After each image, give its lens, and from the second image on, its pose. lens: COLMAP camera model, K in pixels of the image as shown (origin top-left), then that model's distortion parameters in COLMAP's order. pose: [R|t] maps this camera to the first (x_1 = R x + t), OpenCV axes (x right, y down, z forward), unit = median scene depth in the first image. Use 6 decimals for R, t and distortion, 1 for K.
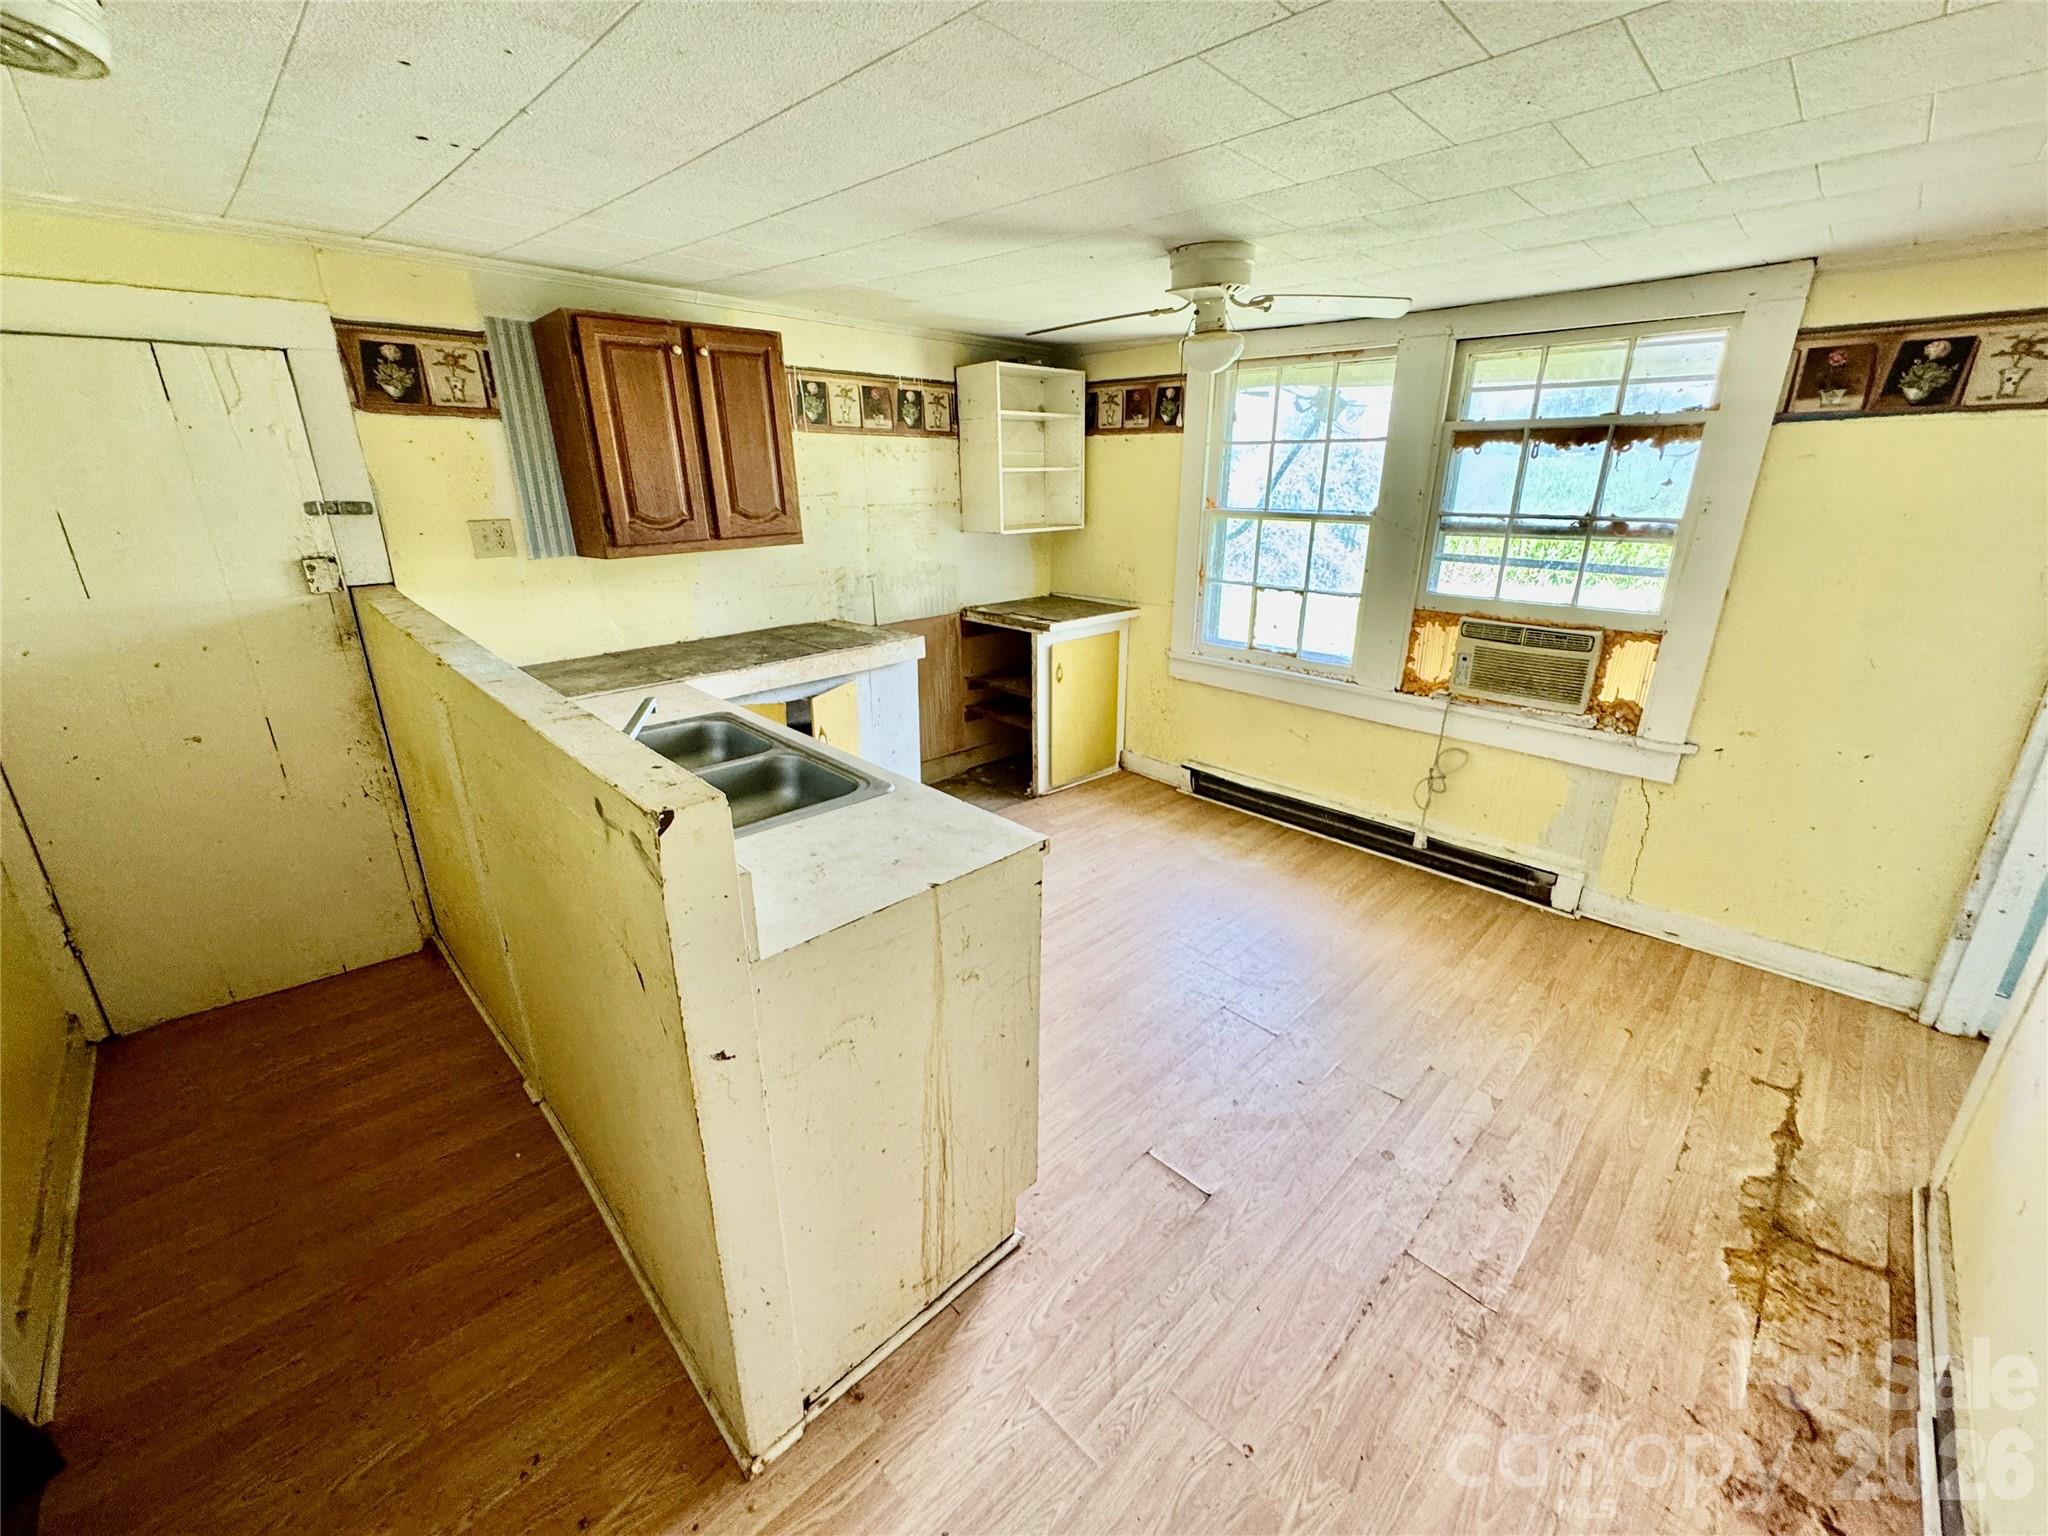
lens RADIAL K [[822.8, 0, 1021.0], [0, 822.8, 765.8], [0, 0, 1]] dist [-0.006435, 0.000003]
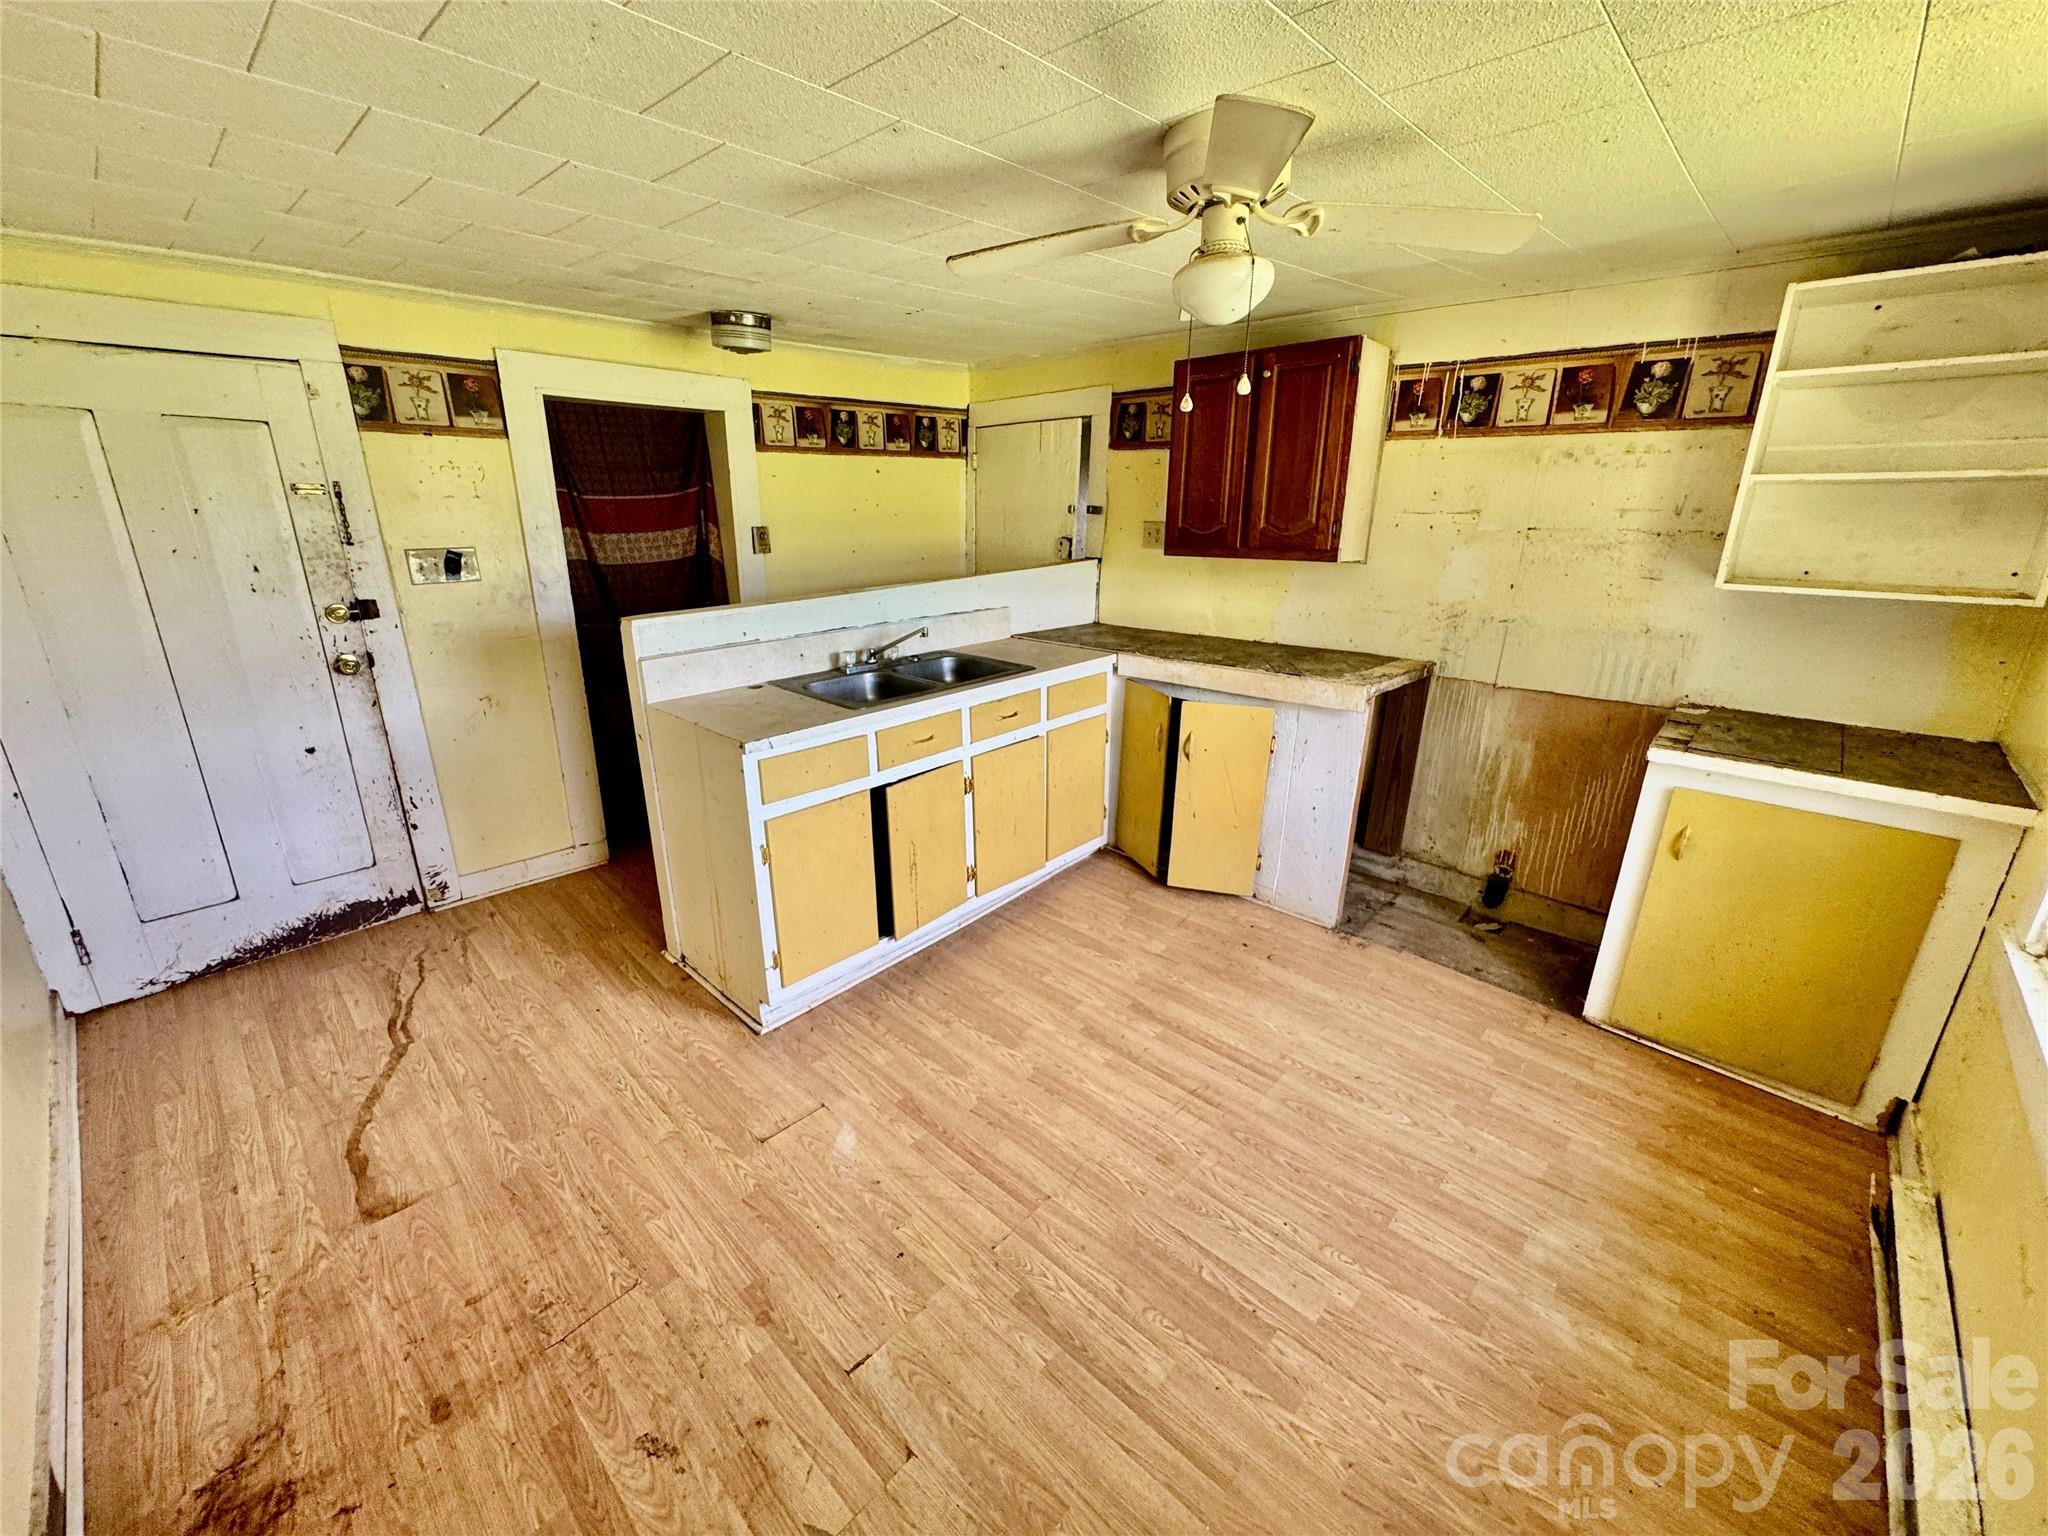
lens RADIAL K [[822.6, 0, 1021.3], [0, 822.6, 764.3], [0, 0, 1]] dist [-0.002553, -0.000280]
pose [[0.030933, 0.310928, -0.949930, 0.680301], [-0.332677, 0.899401, 0.283556, -0.213527], [0.942534, 0.307248, 0.131259, 0.622729]]
